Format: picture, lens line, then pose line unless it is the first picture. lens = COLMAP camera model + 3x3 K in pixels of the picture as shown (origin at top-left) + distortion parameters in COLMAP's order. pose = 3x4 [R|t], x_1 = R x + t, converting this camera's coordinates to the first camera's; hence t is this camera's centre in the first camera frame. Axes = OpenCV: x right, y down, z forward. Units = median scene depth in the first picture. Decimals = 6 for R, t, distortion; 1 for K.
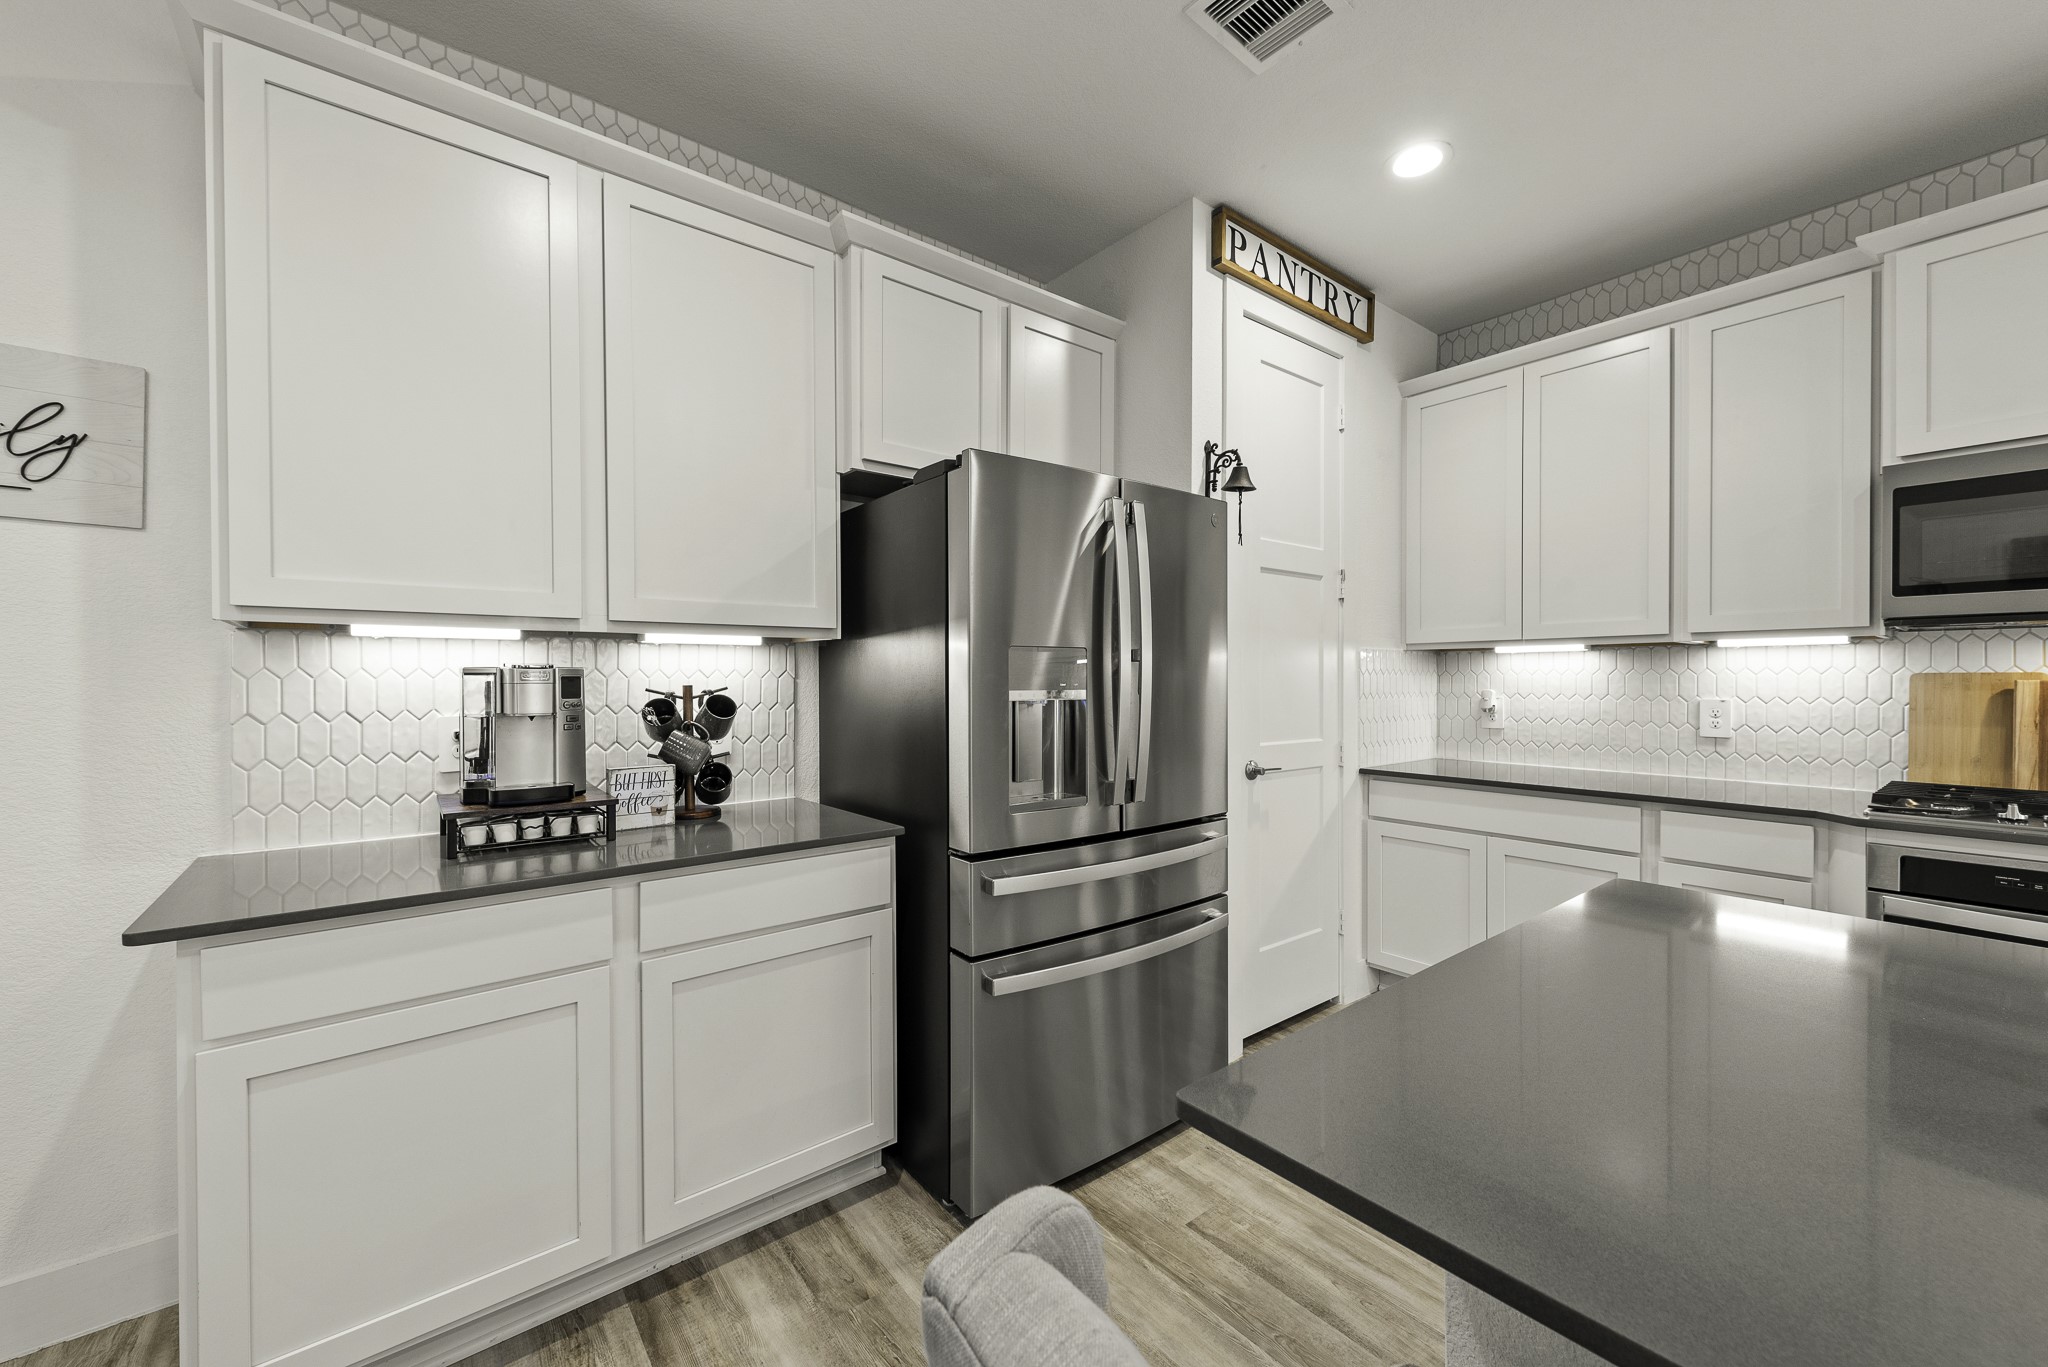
lens RADIAL K [[808.4, 0, 1027.7], [0, 808.4, 681.0], [0, 0, 1]] dist [0.012929, -0.002790]
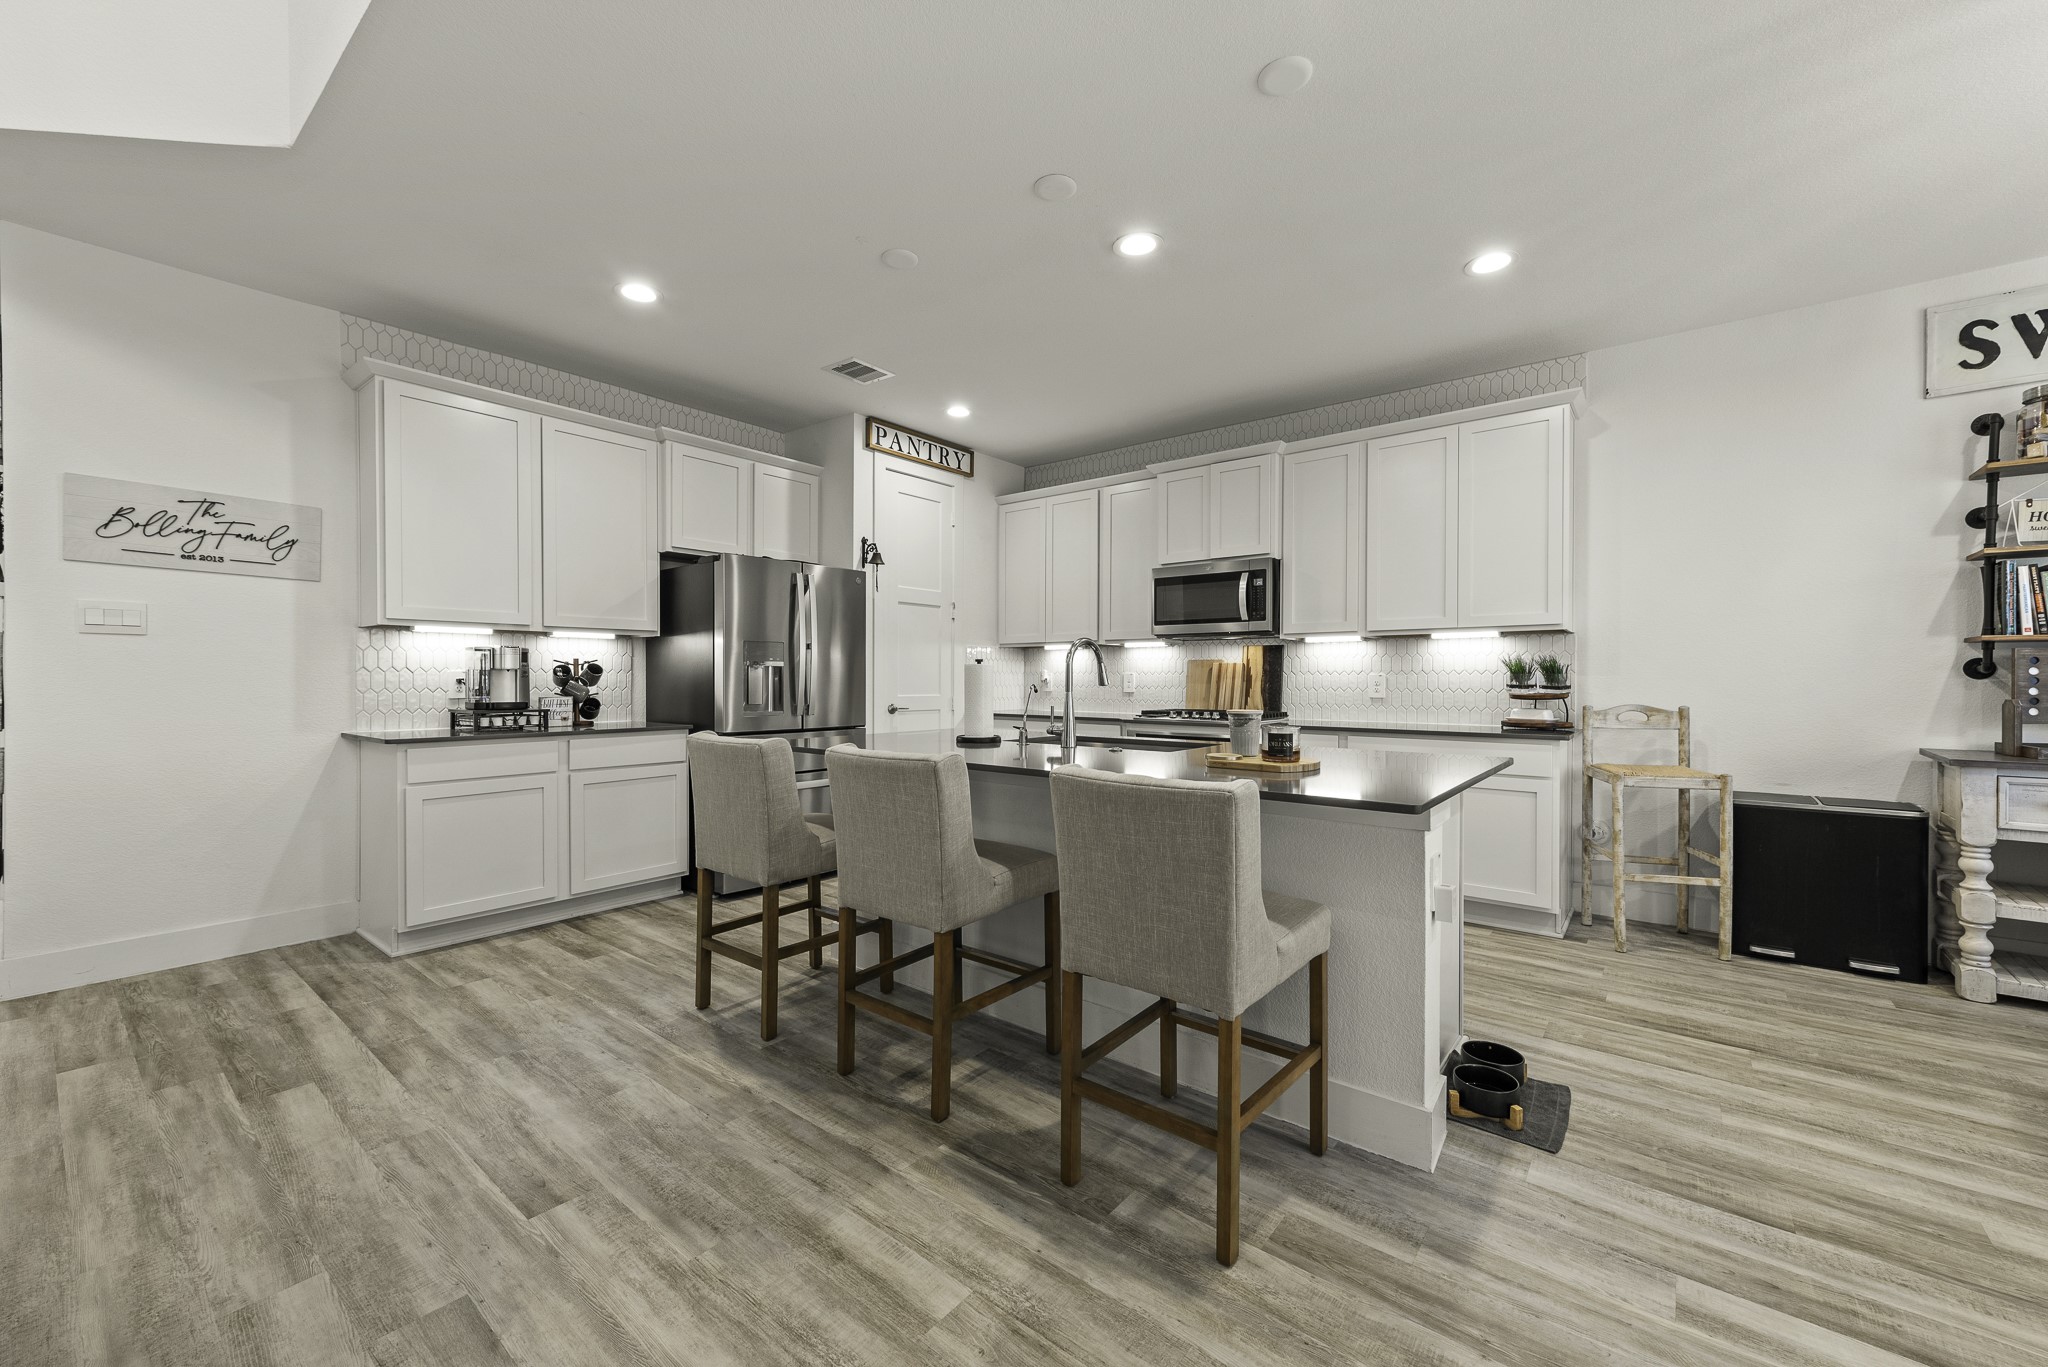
lens RADIAL K [[799.8, 0, 1024.0], [0, 799.8, 683.5], [0, 0, 1]] dist [0.013465, -0.003947]
pose [[0.976850, 0.003376, 0.213901, 0.200089], [-0.004092, 0.999987, 0.002903, 0.049392], [-0.213888, -0.003711, 0.976851, -1.008560]]
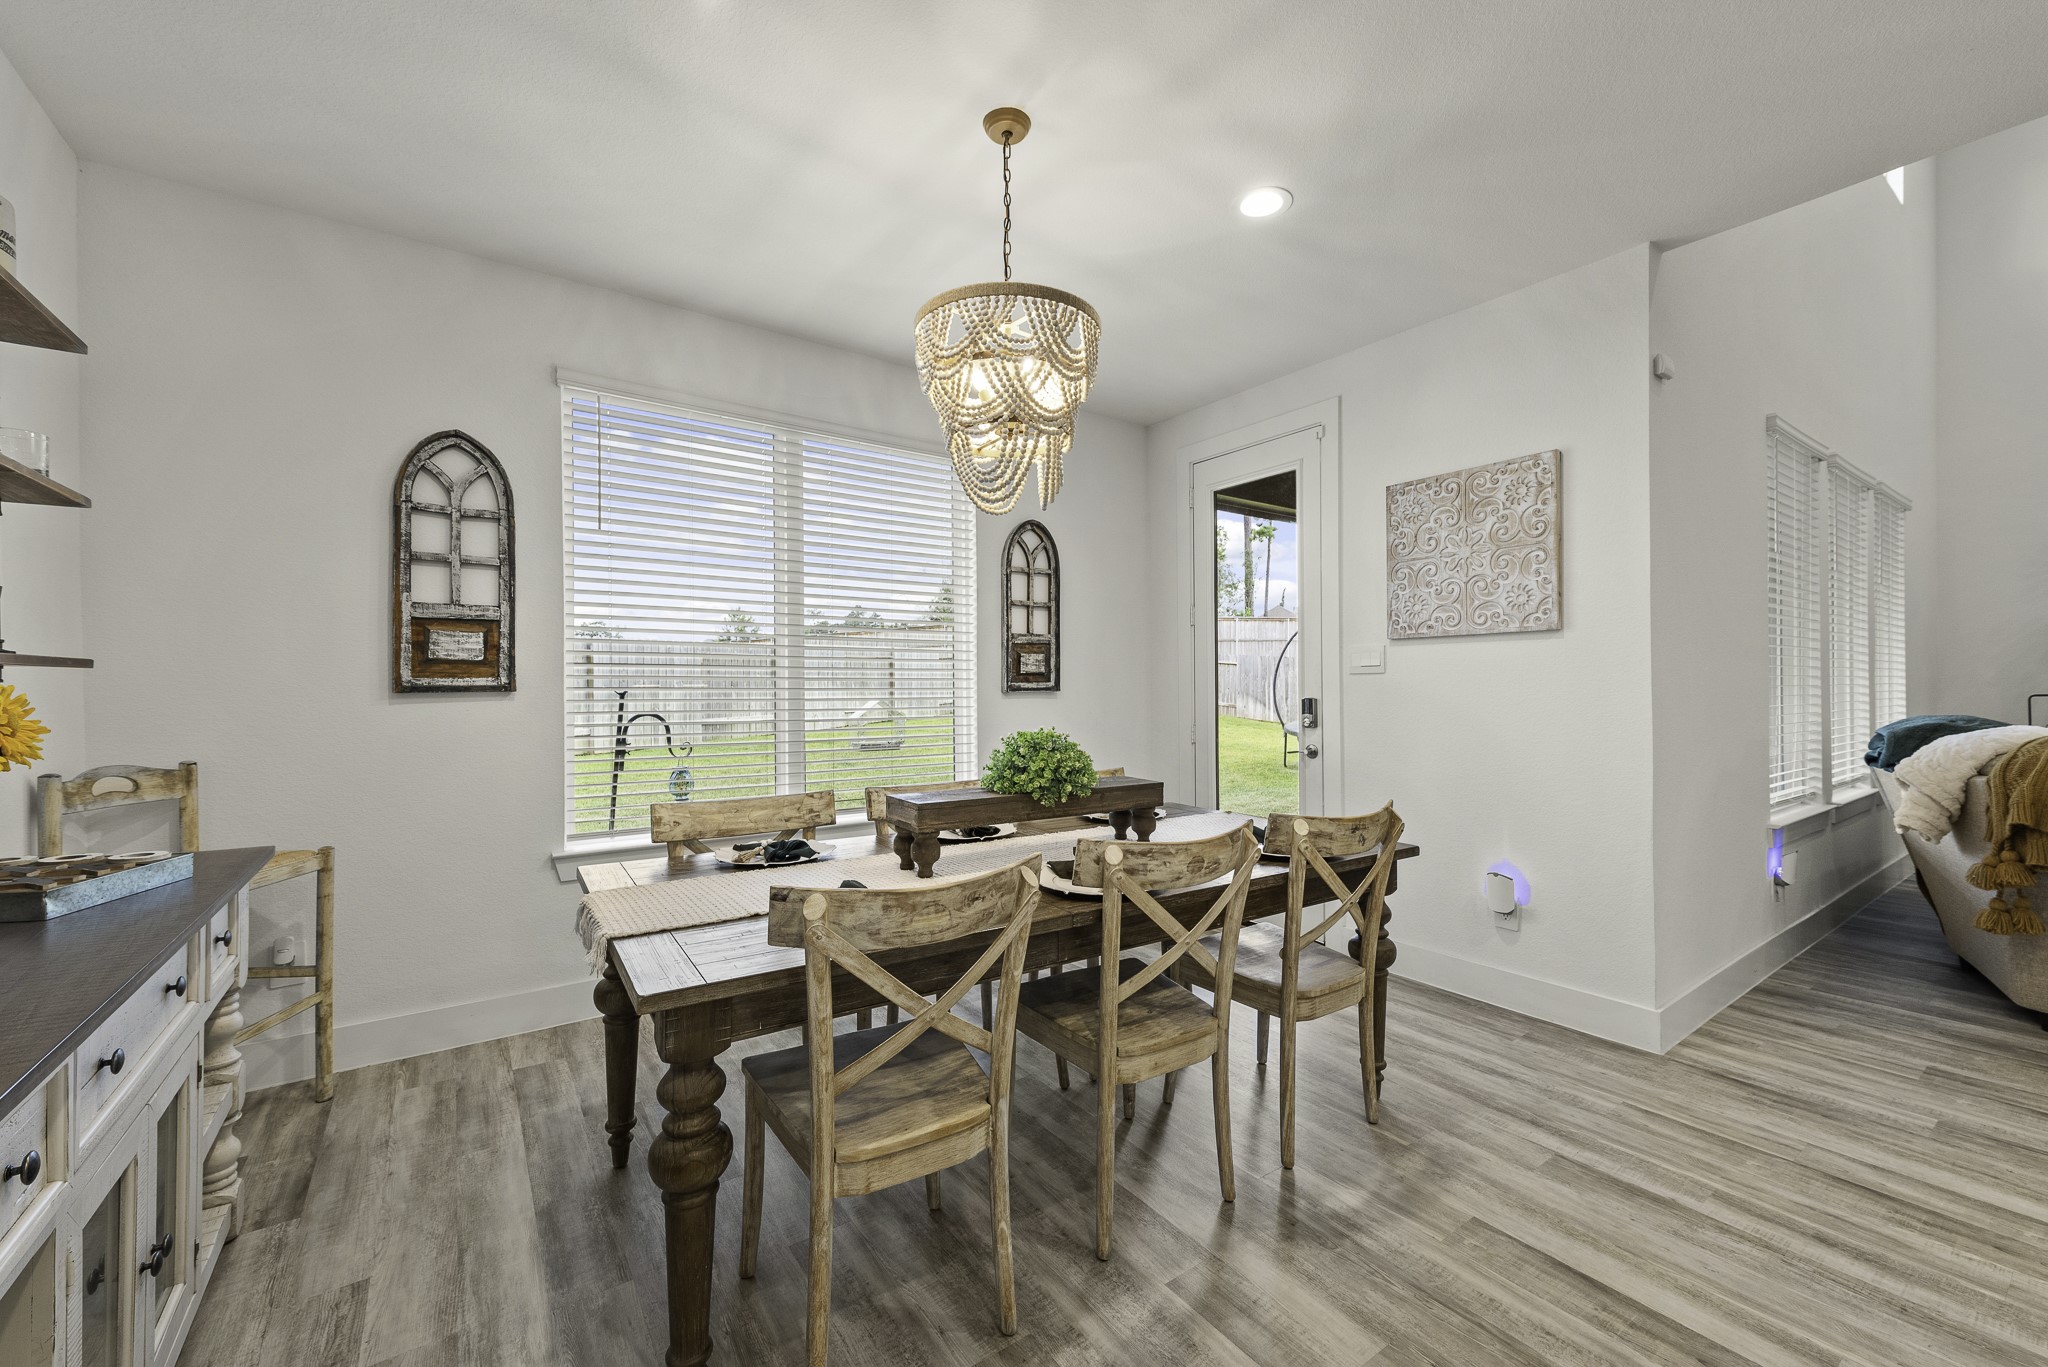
lens RADIAL K [[808.4, 0, 1027.7], [0, 808.4, 681.0], [0, 0, 1]] dist [0.012929, -0.002790]
pose [[-0.998255, 0.006197, 0.058725, 1.366970], [0.006141, 0.999981, -0.001121, 0.000285], [-0.058731, -0.000758, -0.998274, 0.118180]]
